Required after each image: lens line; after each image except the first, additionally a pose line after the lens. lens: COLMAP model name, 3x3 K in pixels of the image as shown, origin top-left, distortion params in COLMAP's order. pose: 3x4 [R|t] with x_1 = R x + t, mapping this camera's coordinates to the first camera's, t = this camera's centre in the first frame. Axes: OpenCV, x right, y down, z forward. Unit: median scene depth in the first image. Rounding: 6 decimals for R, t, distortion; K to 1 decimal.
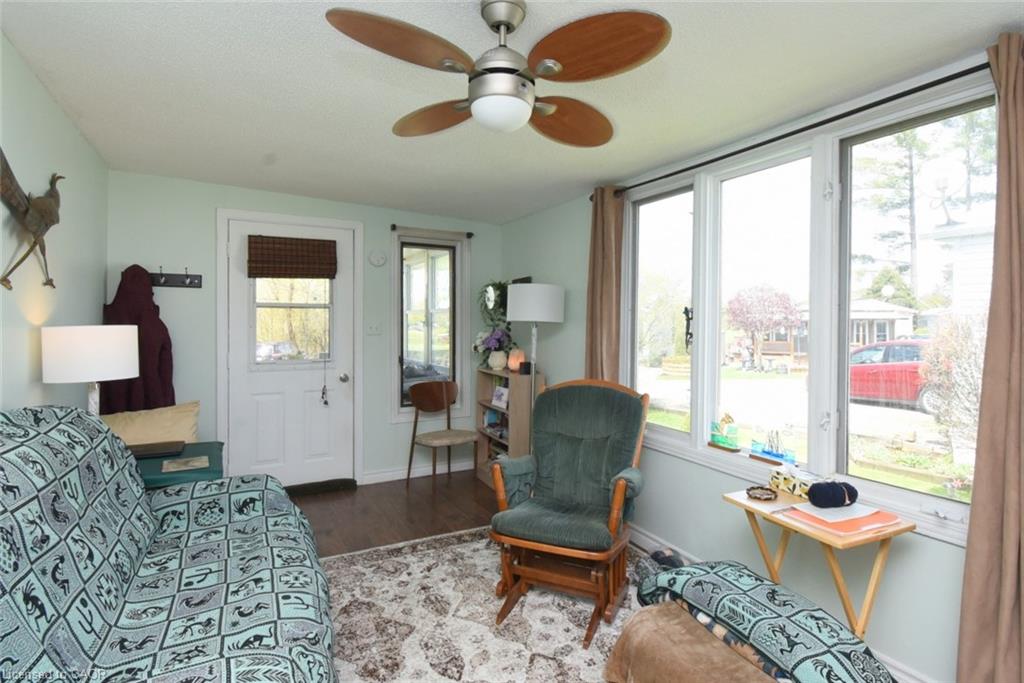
lens RADIAL K [[502.9, 0, 531.4], [0, 502.9, 334.9], [0, 0, 1]] dist [0.011072, -0.024455]
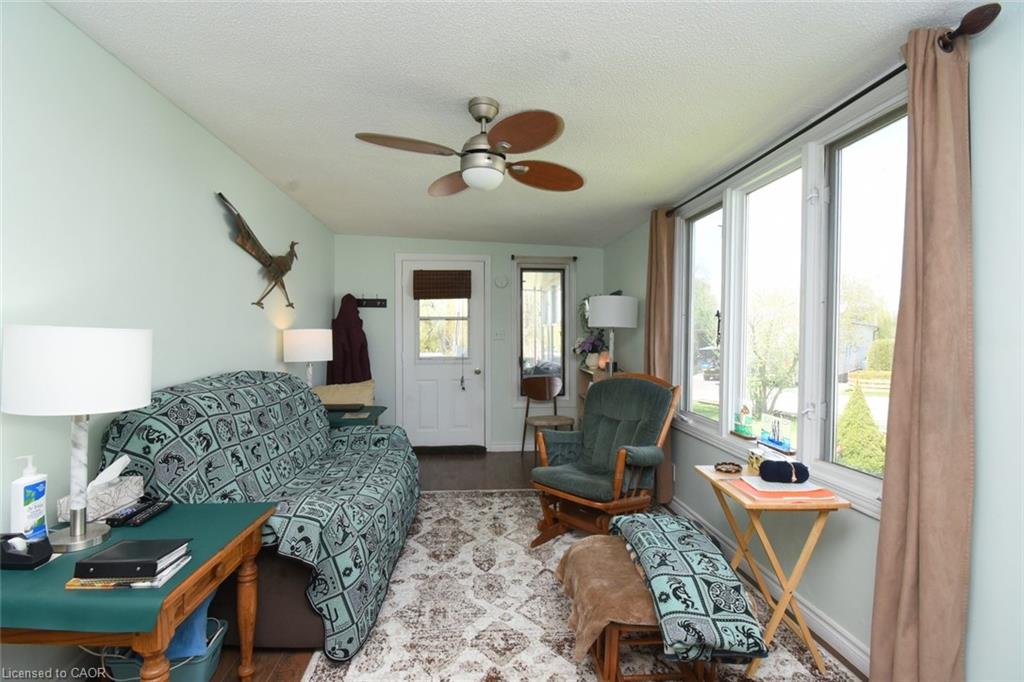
lens RADIAL K [[449.4, 0, 523.1], [0, 449.4, 353.5], [0, 0, 1]] dist [0.002058, -0.016061]
pose [[0.919560, 0.010070, -0.392820, 0.363194], [-0.005641, 0.999907, 0.012429, 0.036752], [0.392908, -0.009213, 0.919531, -0.109227]]
